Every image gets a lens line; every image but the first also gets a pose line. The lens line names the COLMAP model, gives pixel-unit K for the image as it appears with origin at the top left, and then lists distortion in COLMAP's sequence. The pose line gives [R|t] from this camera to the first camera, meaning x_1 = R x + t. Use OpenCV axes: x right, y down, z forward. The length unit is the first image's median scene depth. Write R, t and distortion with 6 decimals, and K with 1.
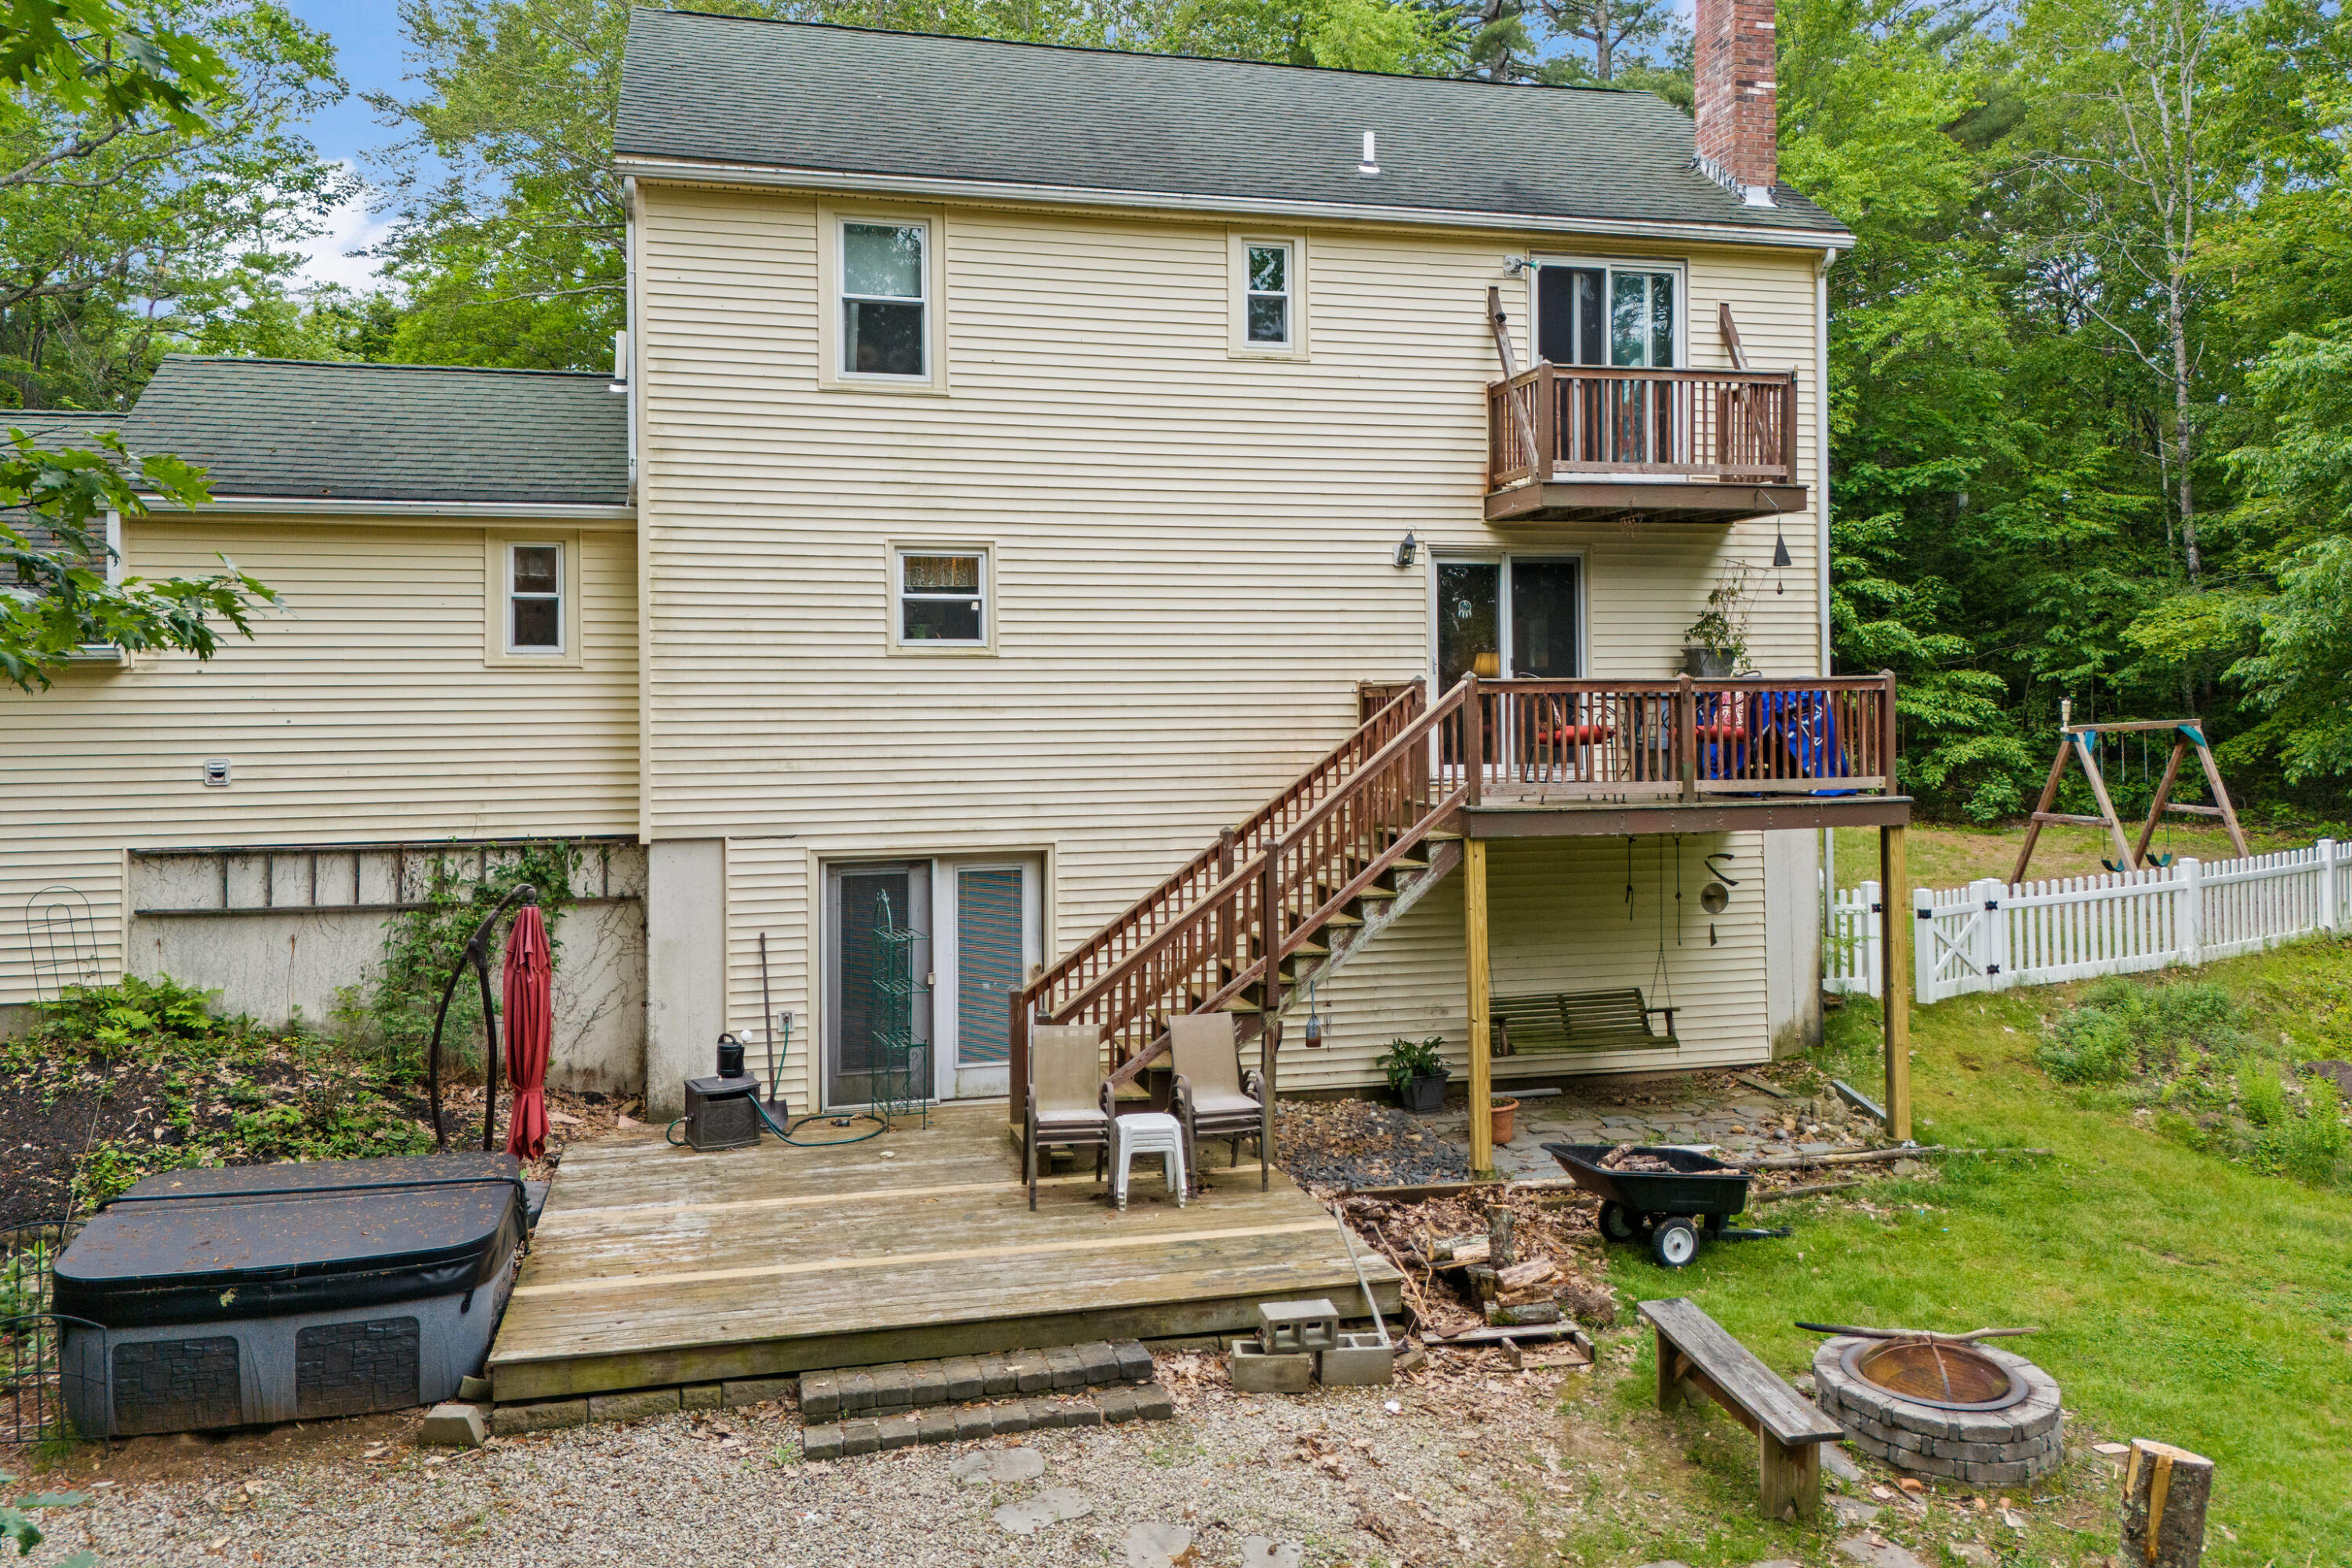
lens RADIAL K [[1742.1, 0, 1170.3], [0, 1742.1, 695.2], [0, 0, 1]] dist [0.034434, -0.007210]
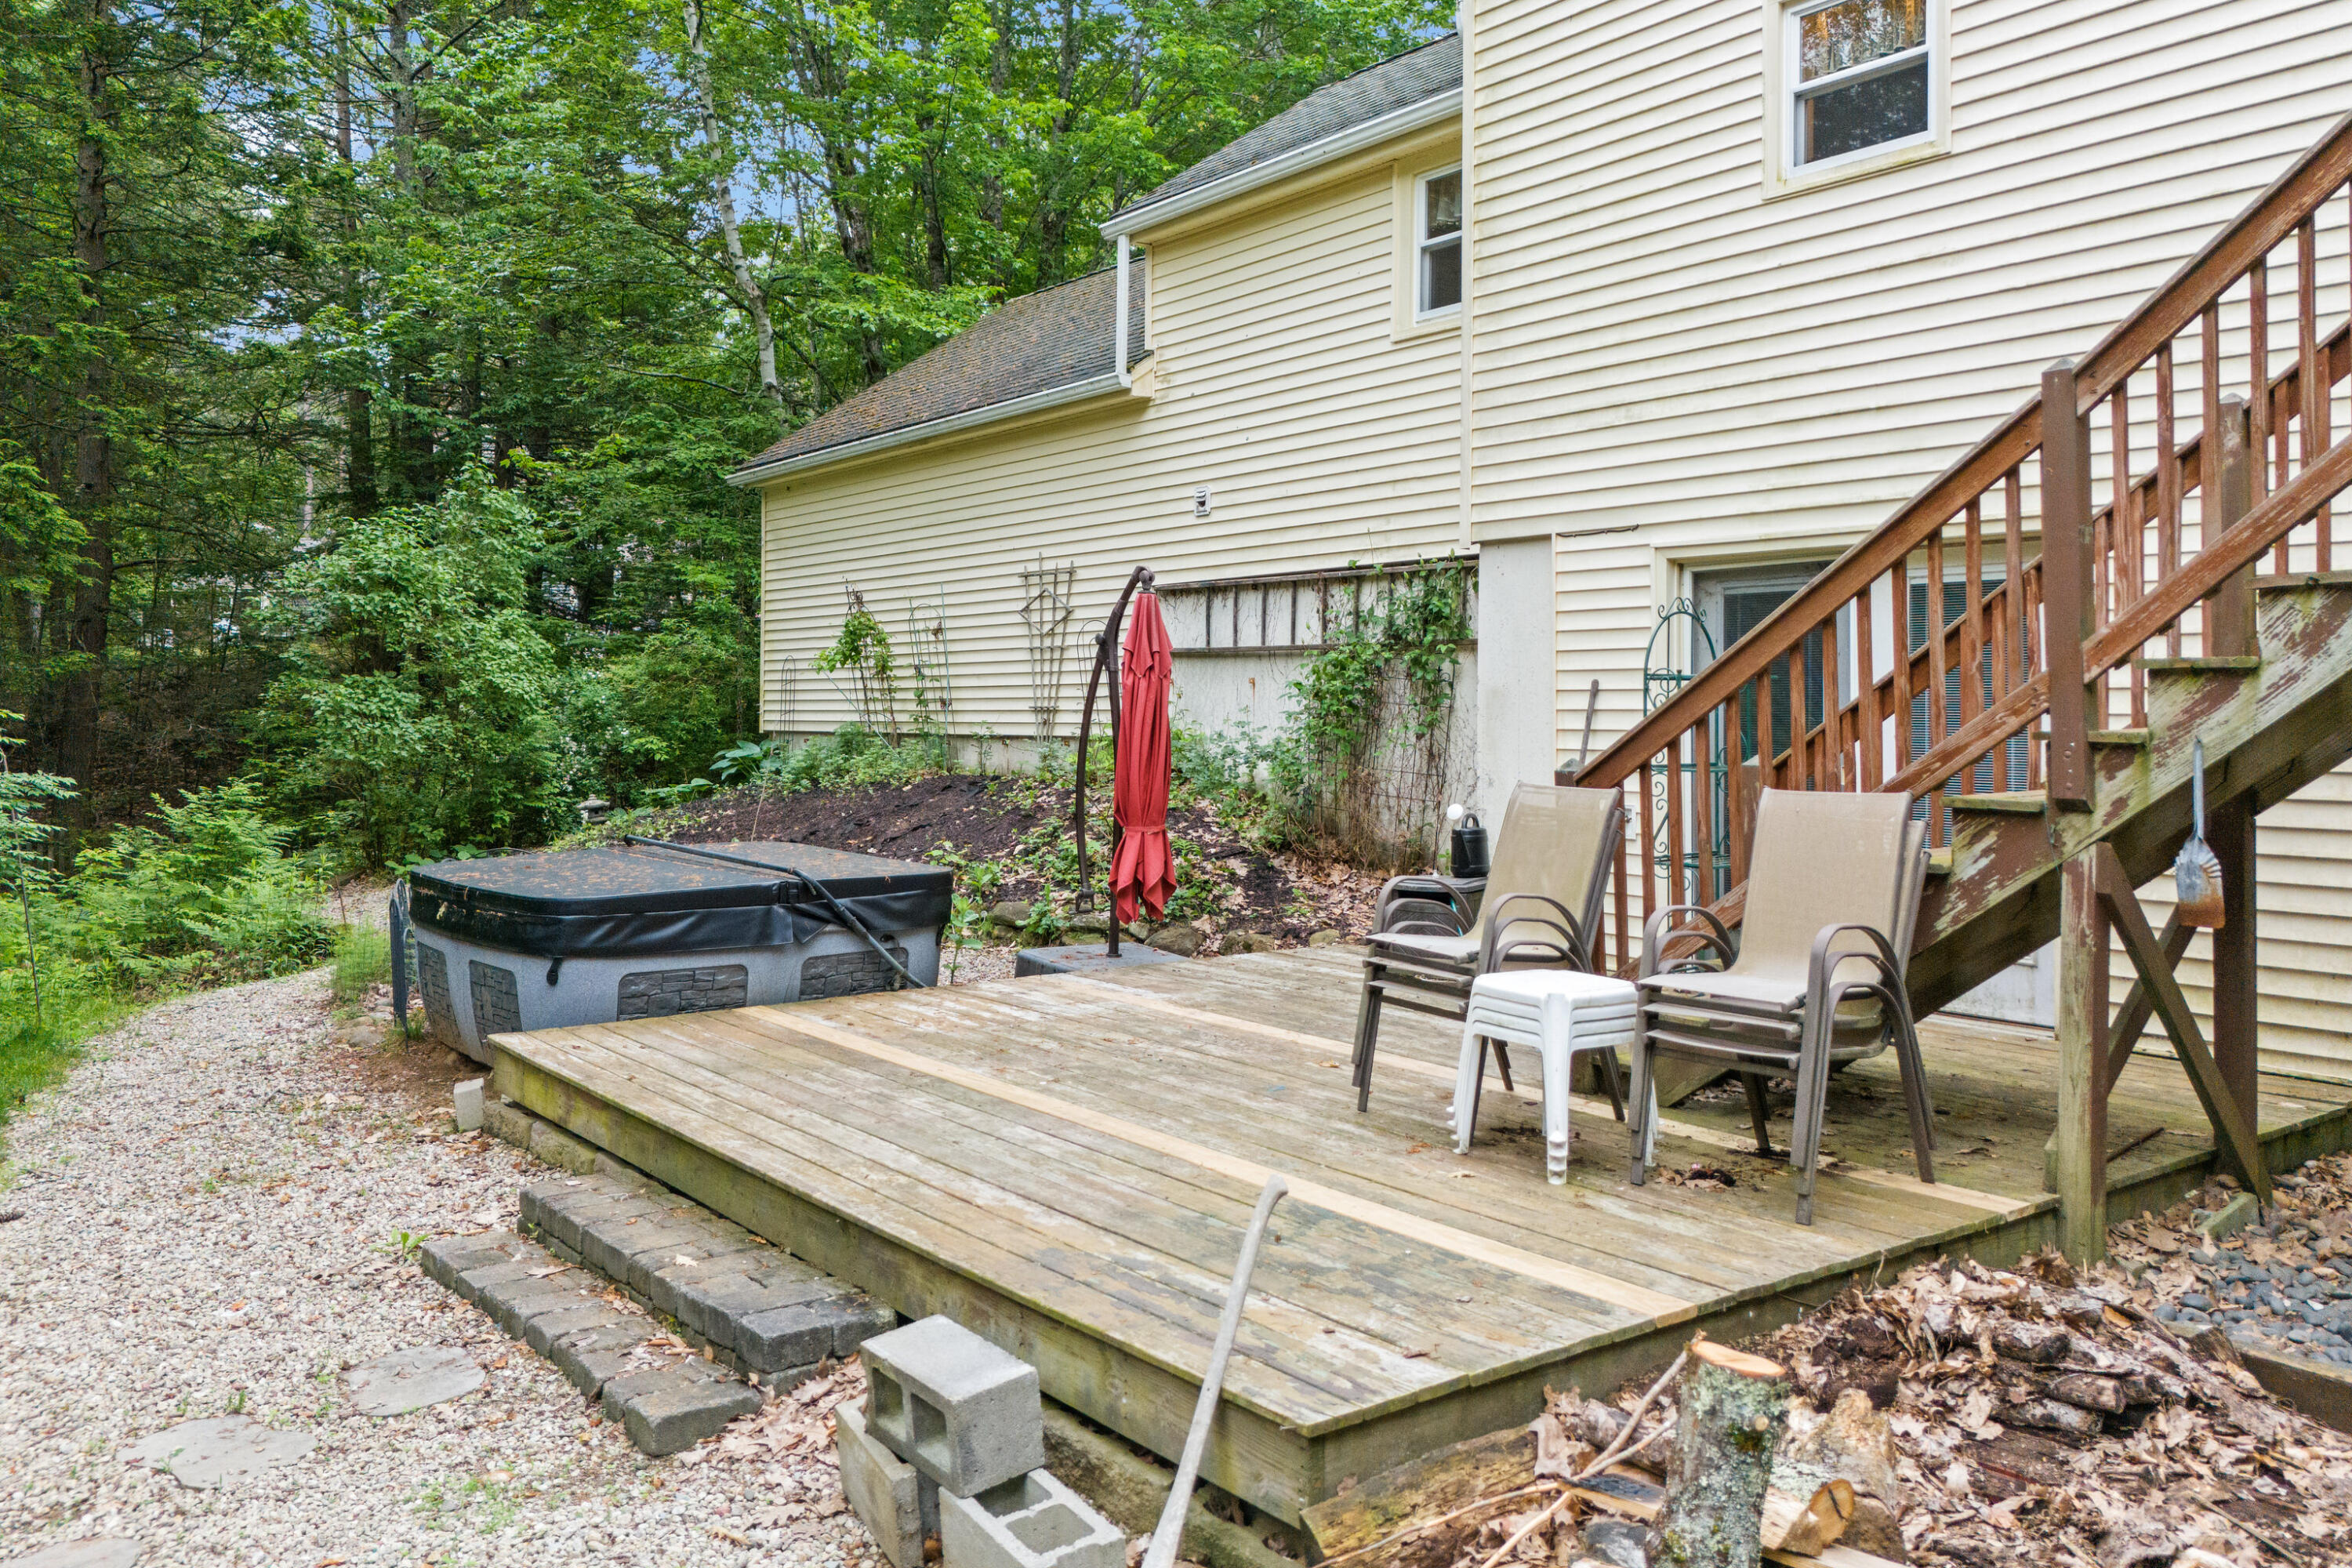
lens RADIAL K [[1786.2, 0, 1182.3], [0, 1786.2, 677.2], [0, 0, 1]] dist [0.101494, -0.106038]
pose [[0.414073, -0.002222, -0.910241, 0.297691], [-0.001355, 0.999994, -0.003058, 0.135389], [0.910243, 0.002500, 0.414068, 0.583056]]
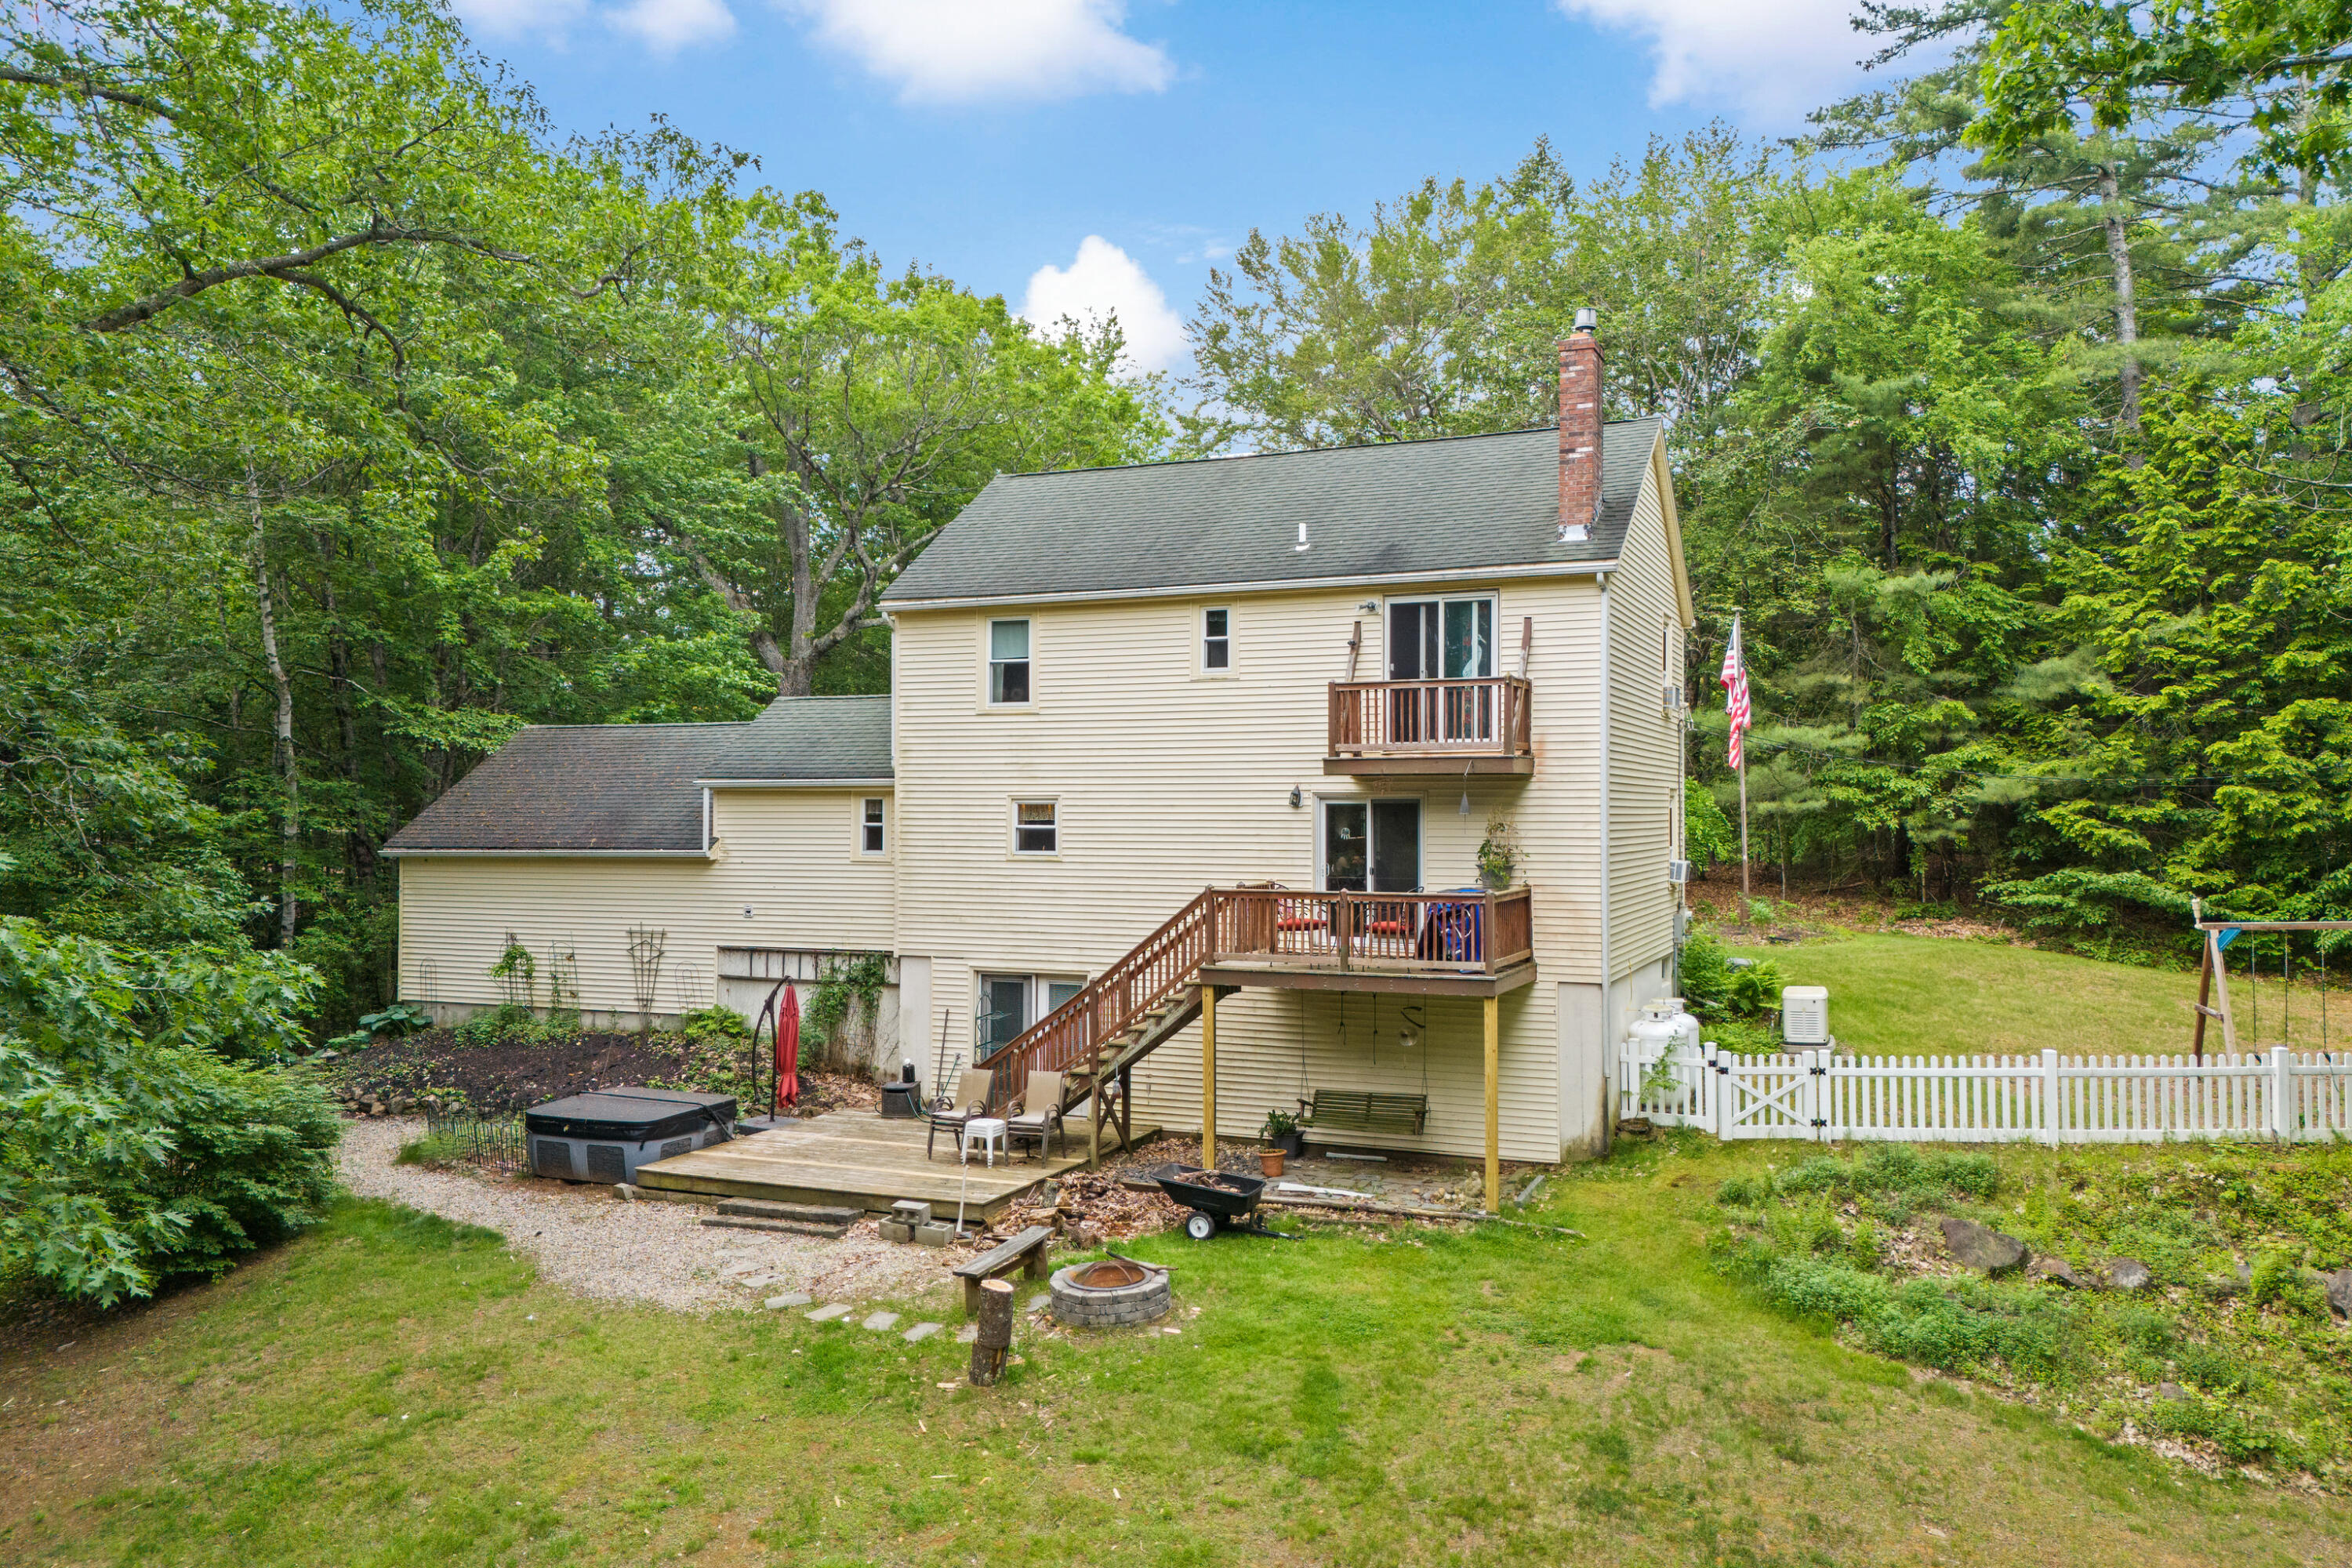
lens RADIAL K [[1623.7, 0, 1176.0], [0, 1623.7, 784.0], [0, 0, 1]] dist [0.057197, -0.060605]
pose [[0.808429, -0.003011, -0.588586, 0.964031], [-0.005047, 0.999915, -0.012047, -0.081900], [0.588573, 0.012710, 0.808344, -0.249703]]
